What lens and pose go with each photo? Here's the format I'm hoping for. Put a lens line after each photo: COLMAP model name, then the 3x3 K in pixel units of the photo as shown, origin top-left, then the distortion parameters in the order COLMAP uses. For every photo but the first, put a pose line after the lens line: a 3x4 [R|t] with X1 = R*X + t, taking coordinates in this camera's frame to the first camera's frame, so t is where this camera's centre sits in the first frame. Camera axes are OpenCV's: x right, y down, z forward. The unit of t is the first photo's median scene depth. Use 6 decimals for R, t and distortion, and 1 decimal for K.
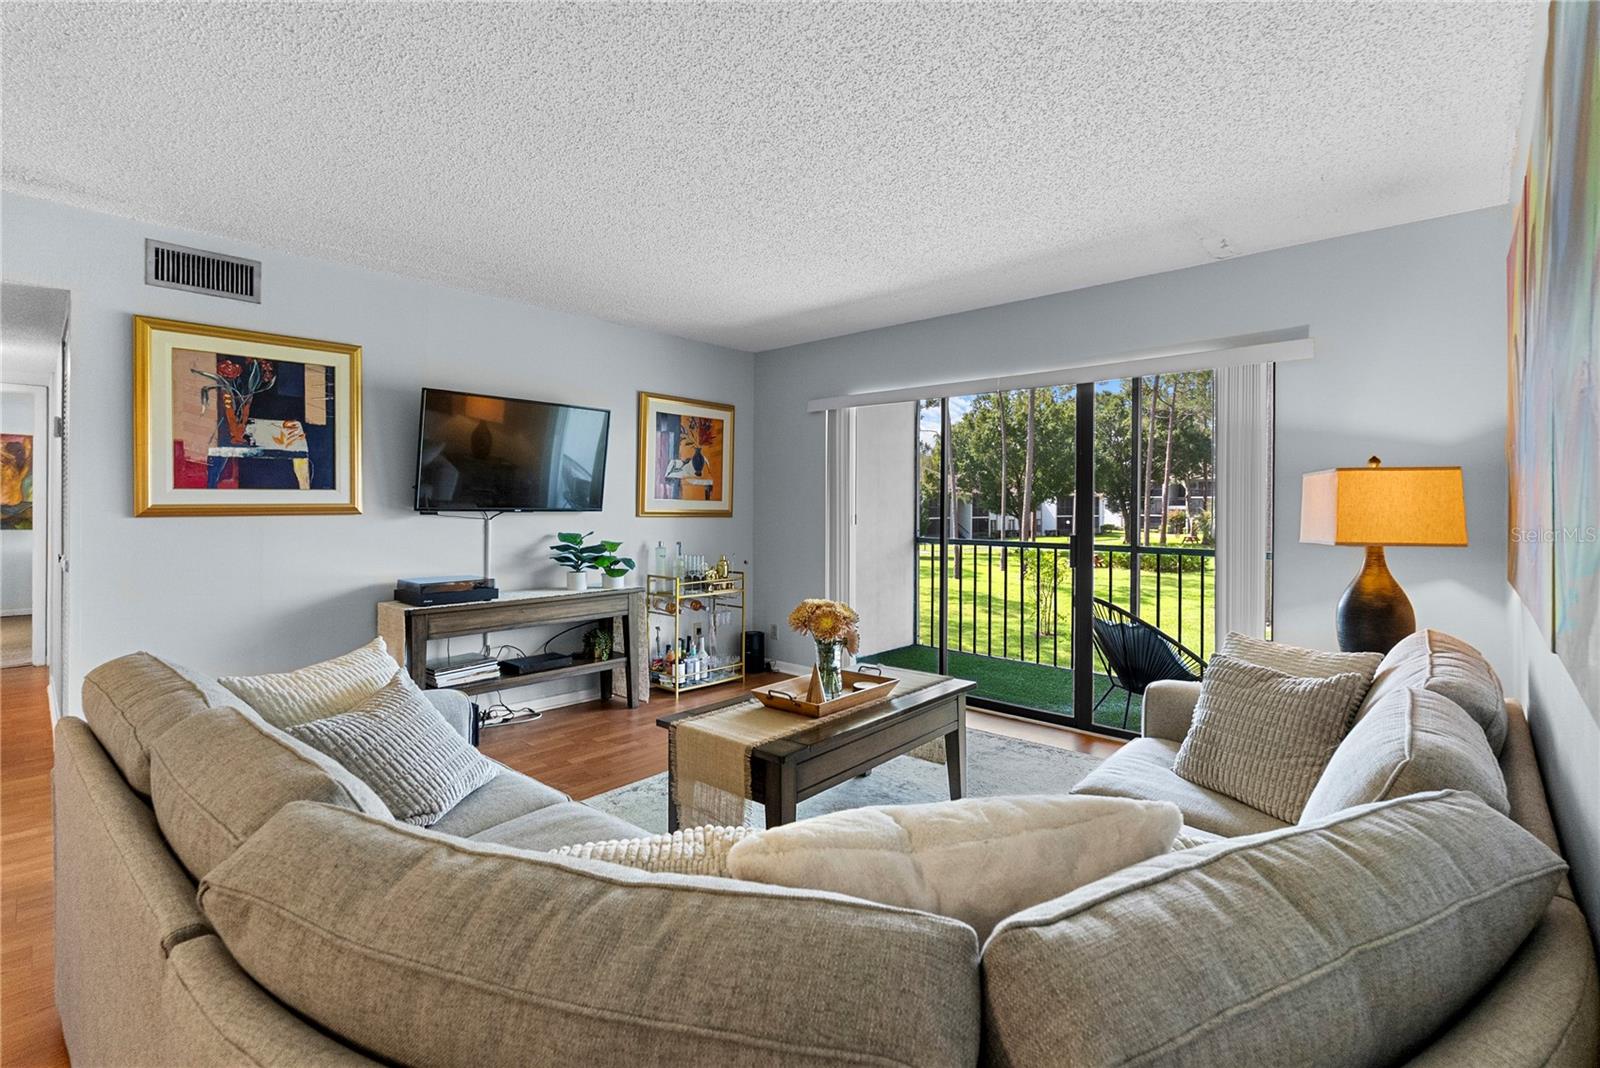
lens RADIAL K [[718.6, 0, 800.9], [0, 718.6, 509.3], [0, 0, 1]] dist [-0.003248, -0.000225]
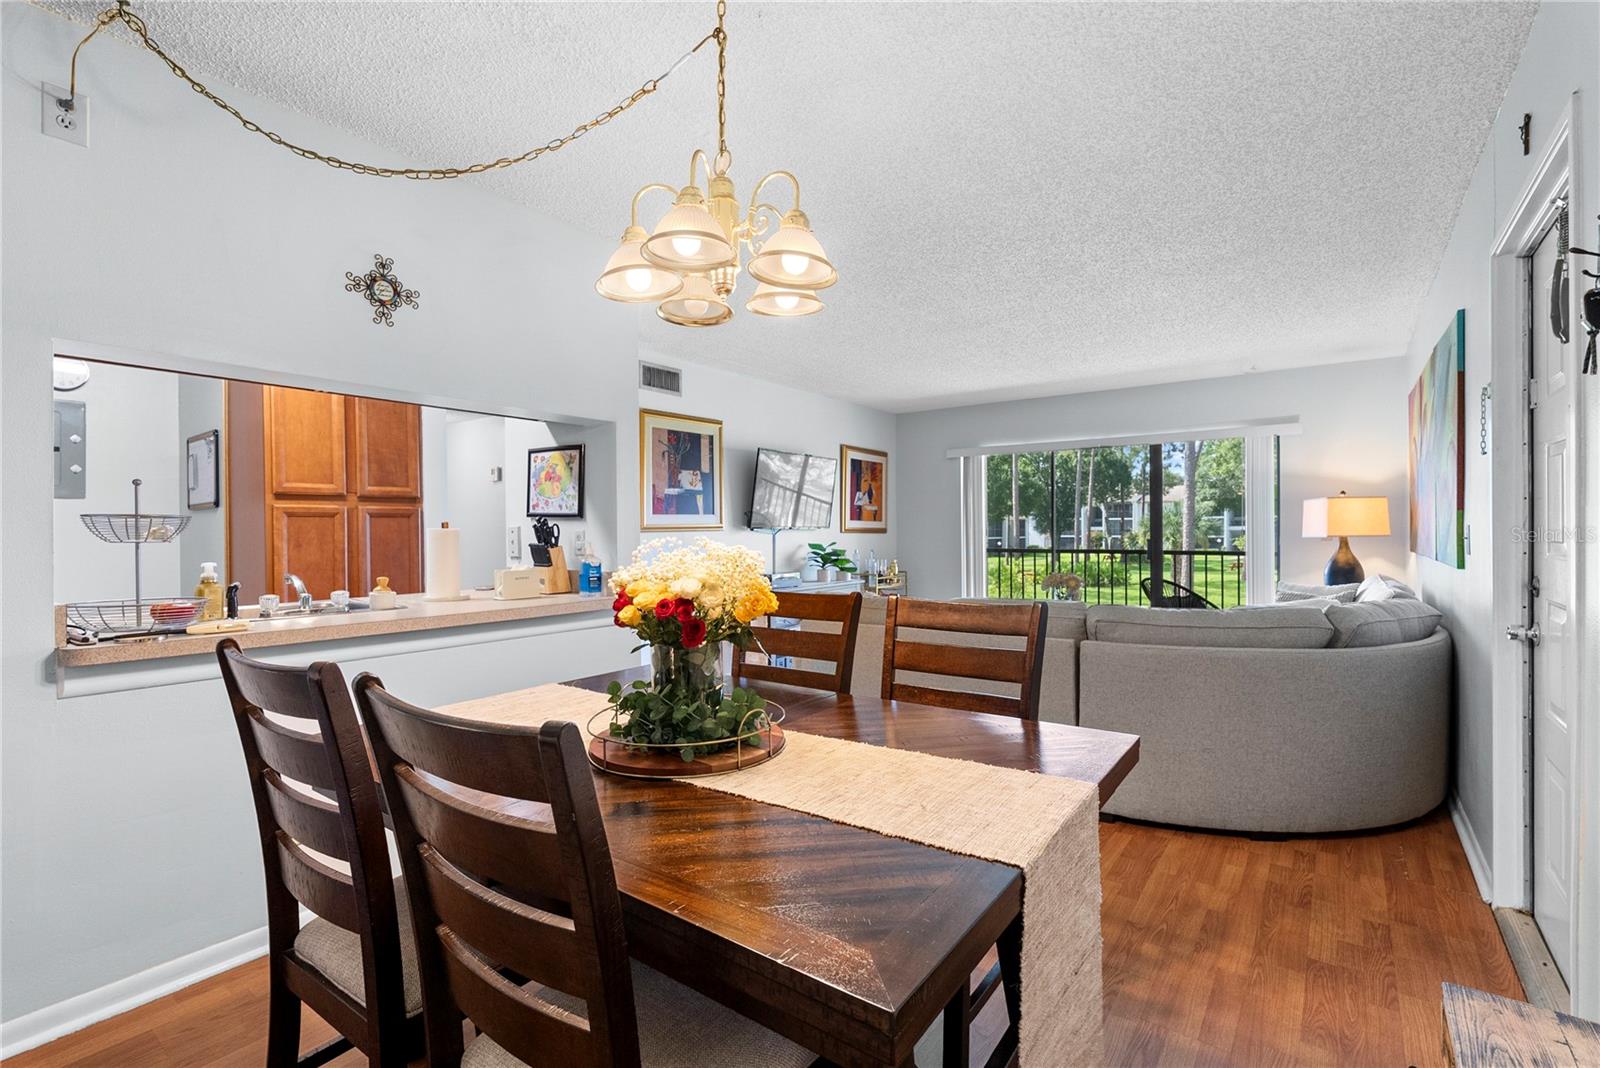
lens RADIAL K [[717.8, 0, 804.6], [0, 717.8, 532.0], [0, 0, 1]] dist [-0.001559, 0.000272]
pose [[0.994137, -0.012474, 0.107403, -0.497589], [0.012870, 0.999913, -0.002998, 0.013715], [-0.107356, 0.004363, 0.994211, -0.445567]]
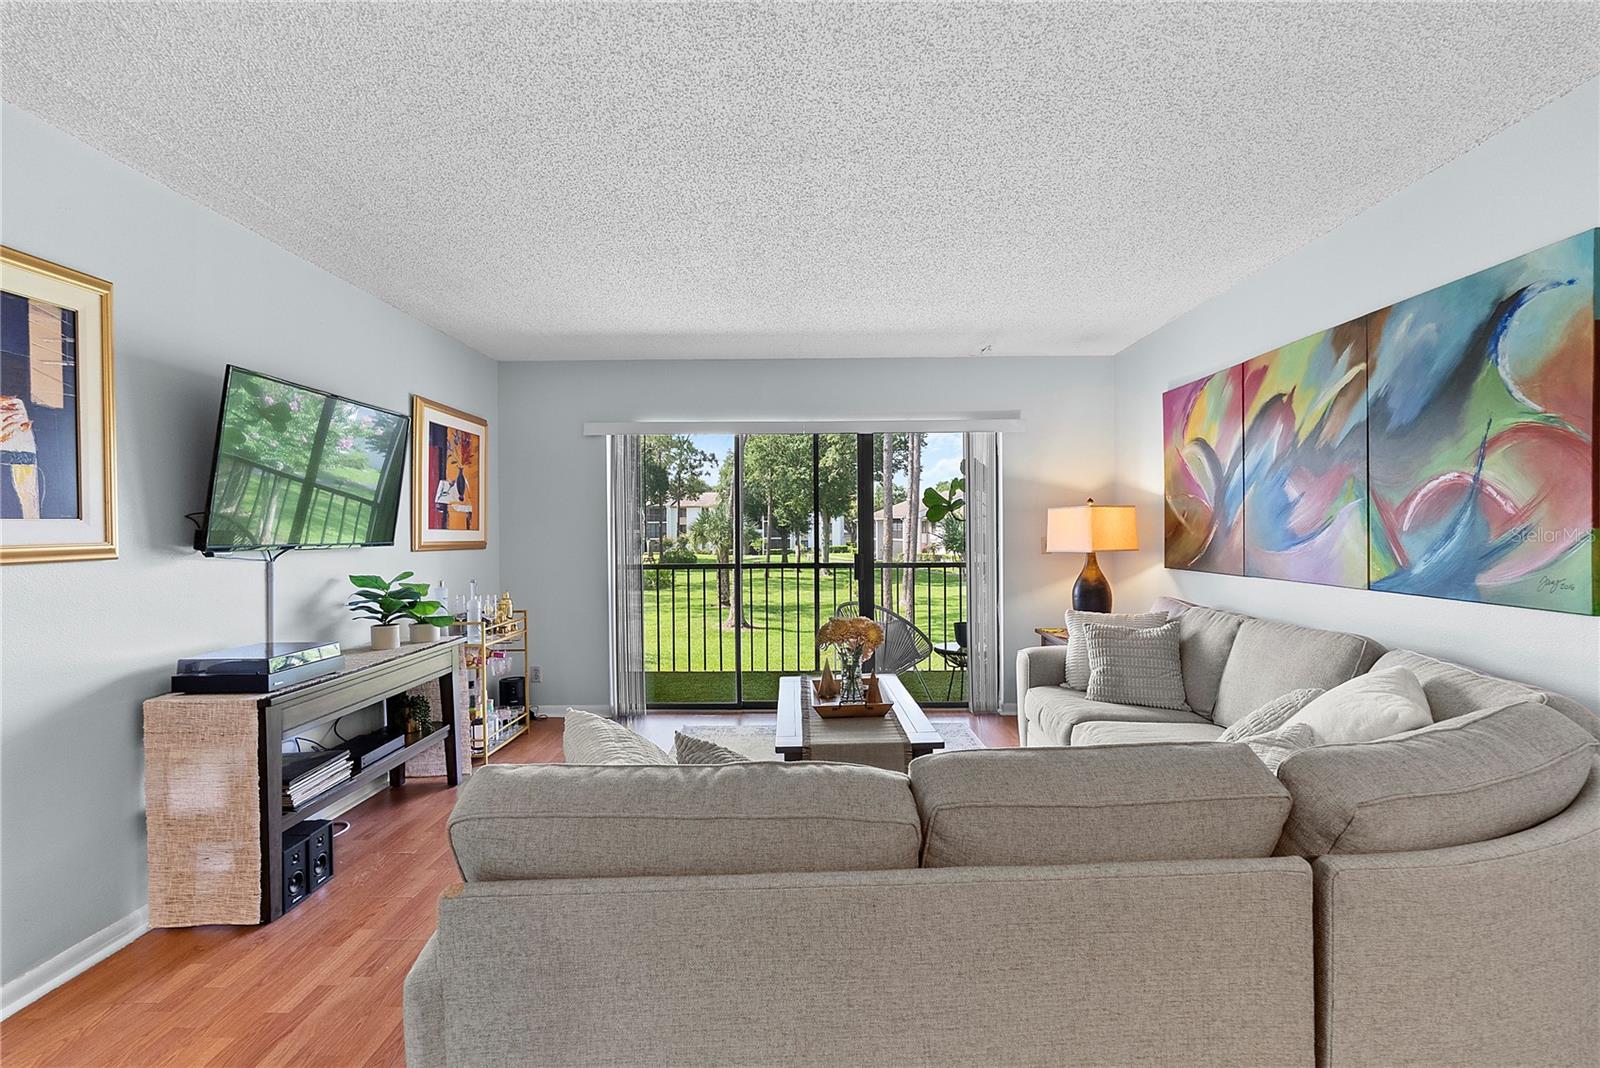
lens RADIAL K [[717.8, 0, 804.6], [0, 717.8, 532.0], [0, 0, 1]] dist [-0.001559, 0.000272]
pose [[0.739250, -0.014310, 0.673279, -0.485499], [0.016728, 0.999856, 0.002884, -0.006939], [-0.673223, 0.009131, 0.739383, 0.130464]]
